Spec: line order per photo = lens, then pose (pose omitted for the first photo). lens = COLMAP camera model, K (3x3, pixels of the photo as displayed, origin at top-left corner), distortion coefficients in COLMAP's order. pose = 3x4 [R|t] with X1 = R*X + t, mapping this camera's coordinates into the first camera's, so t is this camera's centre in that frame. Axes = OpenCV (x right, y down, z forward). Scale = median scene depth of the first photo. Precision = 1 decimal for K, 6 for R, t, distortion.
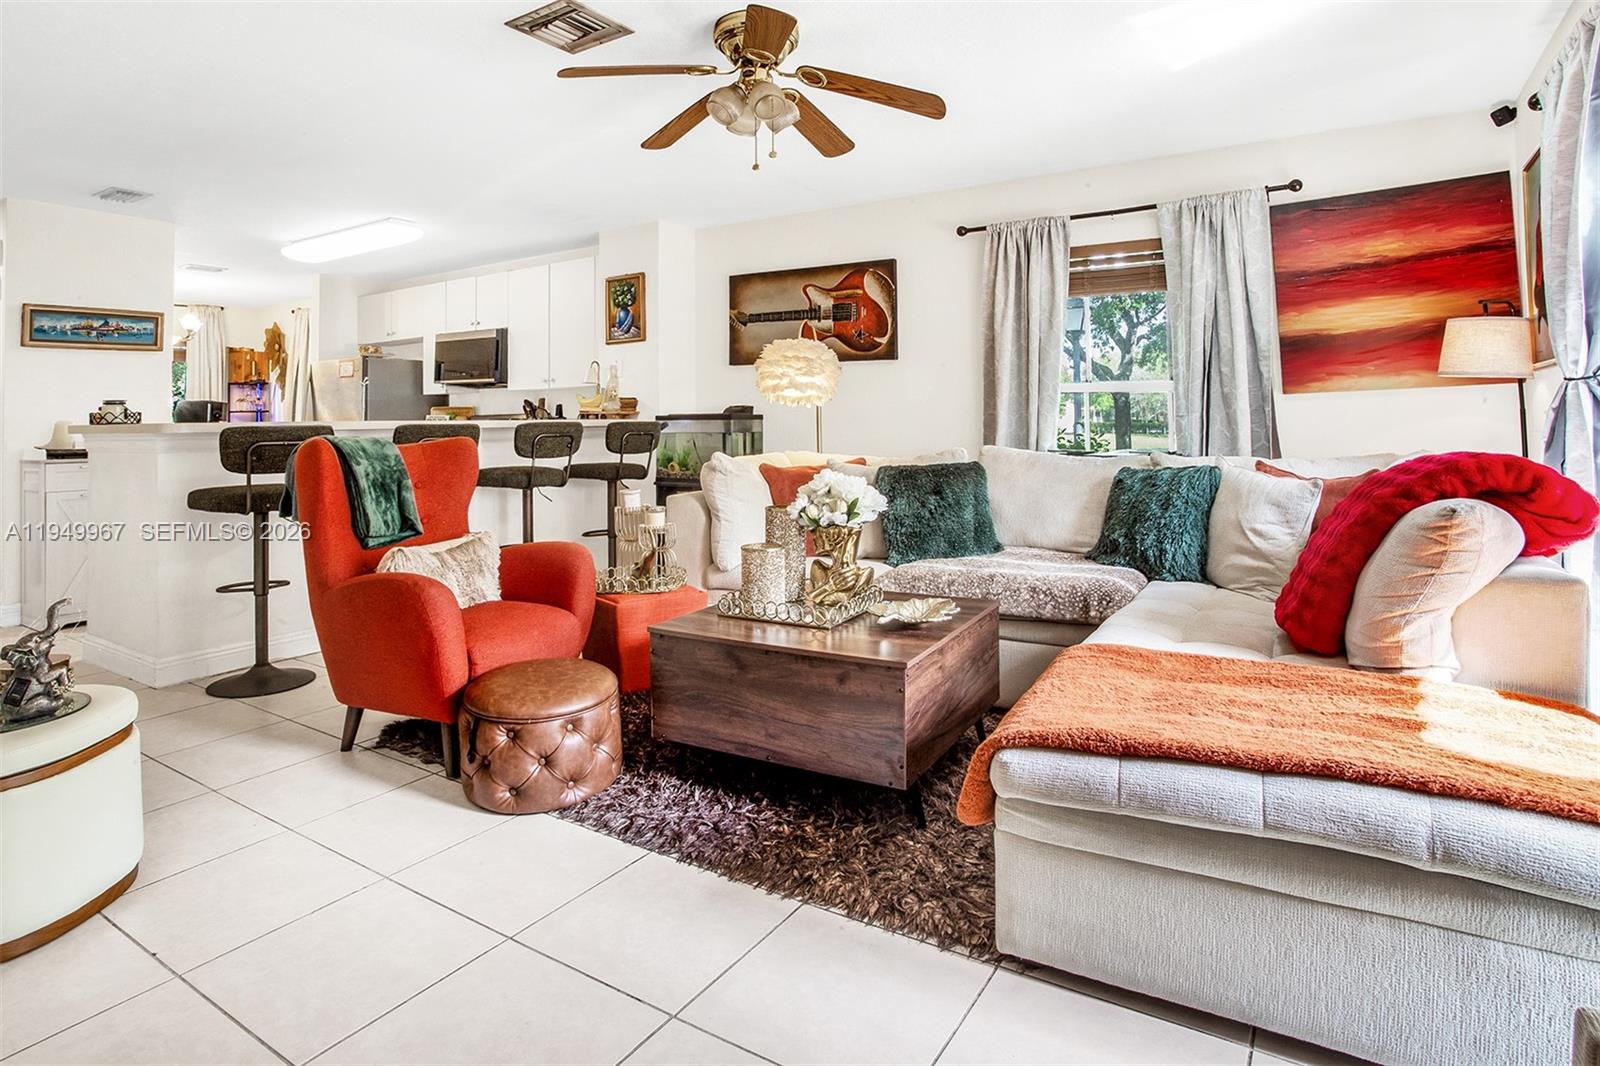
lens RADIAL K [[843.0, 0, 788.8], [0, 843.0, 411.5], [0, 0, 1]] dist [-0.053620, 0.013477]
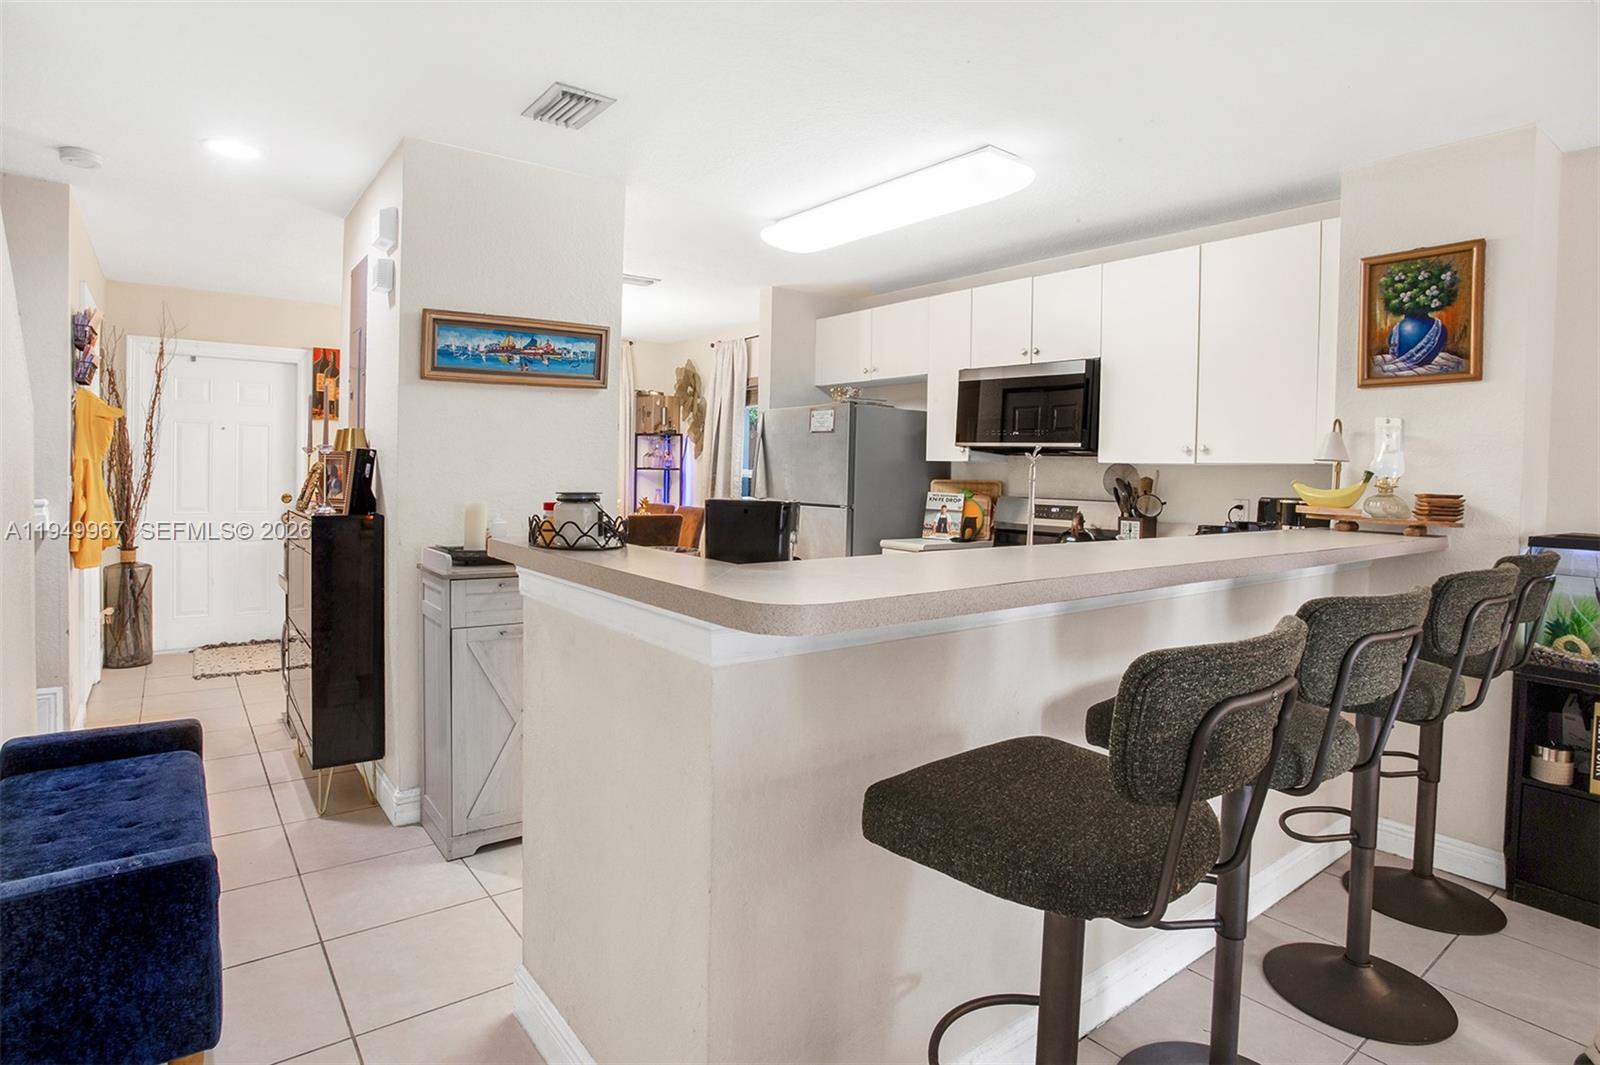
lens RADIAL K [[843.0, 0, 795.3], [0, 843.0, 525.7], [0, 0, 1]] dist [-0.053620, 0.013477]
pose [[0.936857, 0.060254, -0.344482, -0.366335], [-0.034790, 0.996217, 0.079636, -0.023495], [0.347978, -0.062623, 0.935409, 0.404219]]
